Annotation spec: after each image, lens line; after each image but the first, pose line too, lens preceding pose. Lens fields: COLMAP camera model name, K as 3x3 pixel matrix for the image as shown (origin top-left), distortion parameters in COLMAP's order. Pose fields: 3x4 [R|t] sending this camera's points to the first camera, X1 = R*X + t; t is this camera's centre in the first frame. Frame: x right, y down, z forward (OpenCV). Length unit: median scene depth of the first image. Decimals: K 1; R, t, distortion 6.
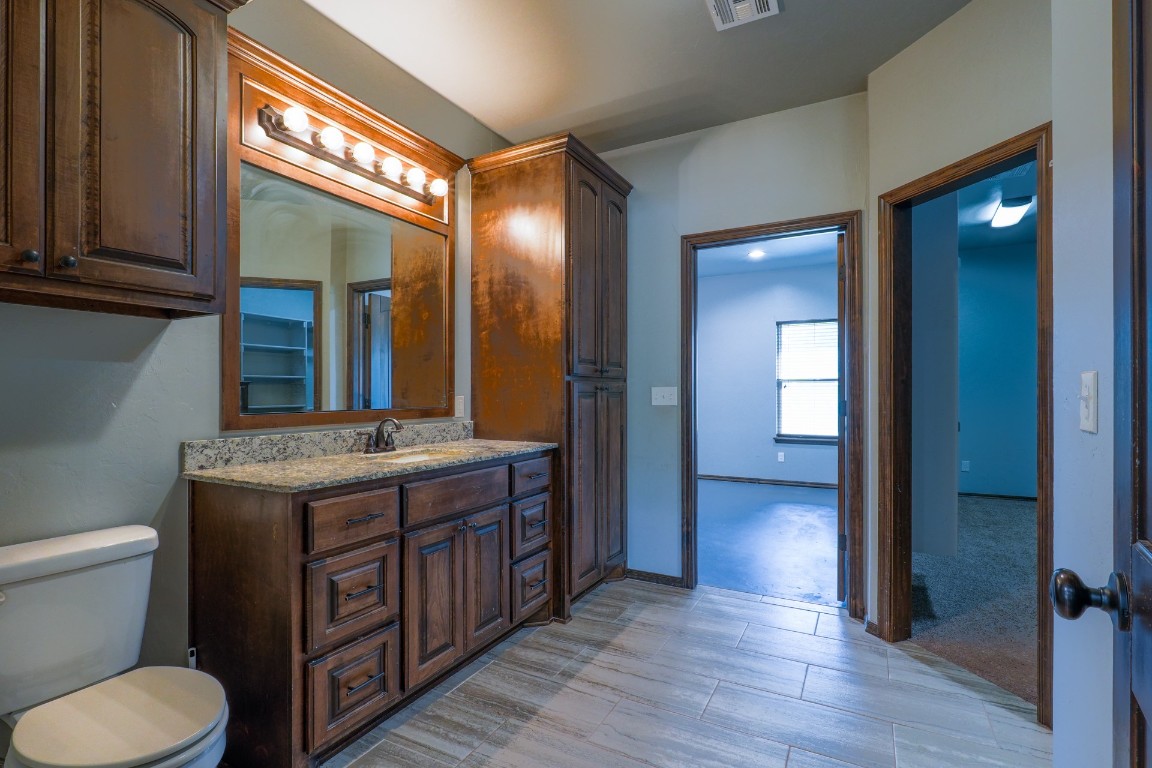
lens RADIAL K [[529.4, 0, 576.5], [0, 529.4, 392.8], [0, 0, 1]] dist [-0.003005, 0.000534]
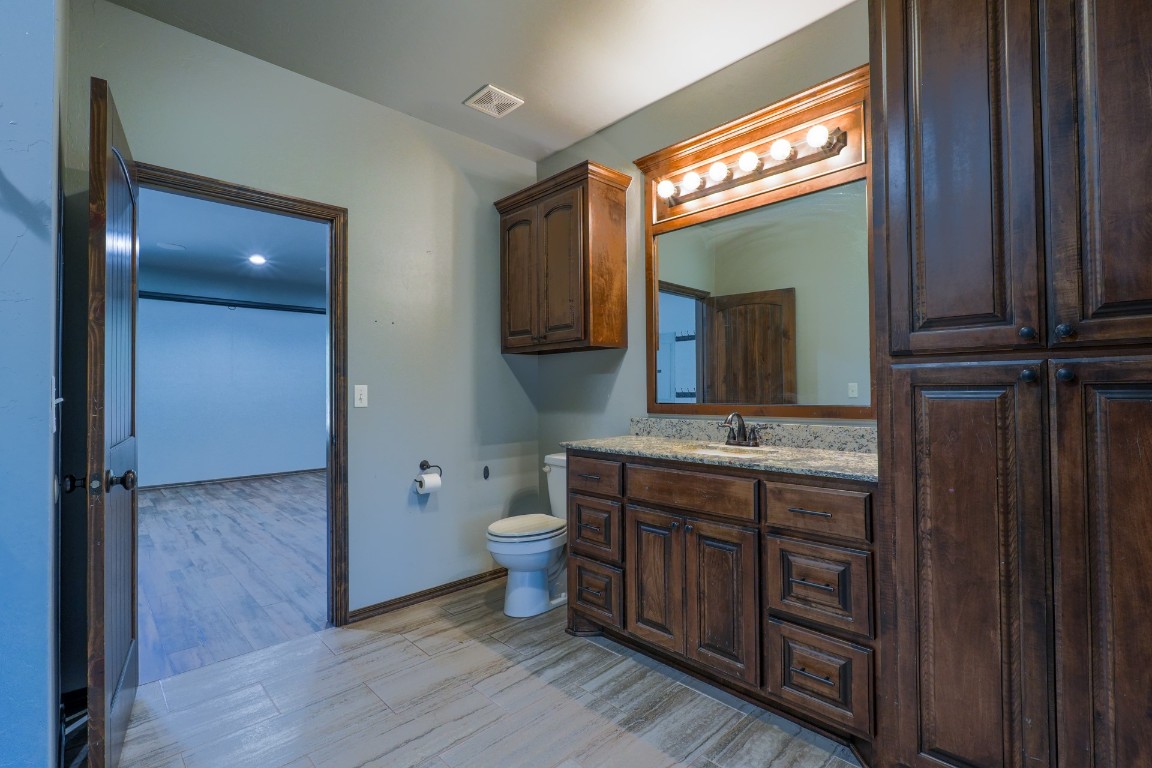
lens RADIAL K [[529.4, 0, 574.7], [0, 529.4, 382.0], [0, 0, 1]] dist [-0.003005, 0.000534]
pose [[-0.302367, -0.011926, -0.953117, 0.829373], [0.009002, 0.999841, -0.015366, 0.001167], [0.953149, -0.013226, -0.302211, 1.166751]]
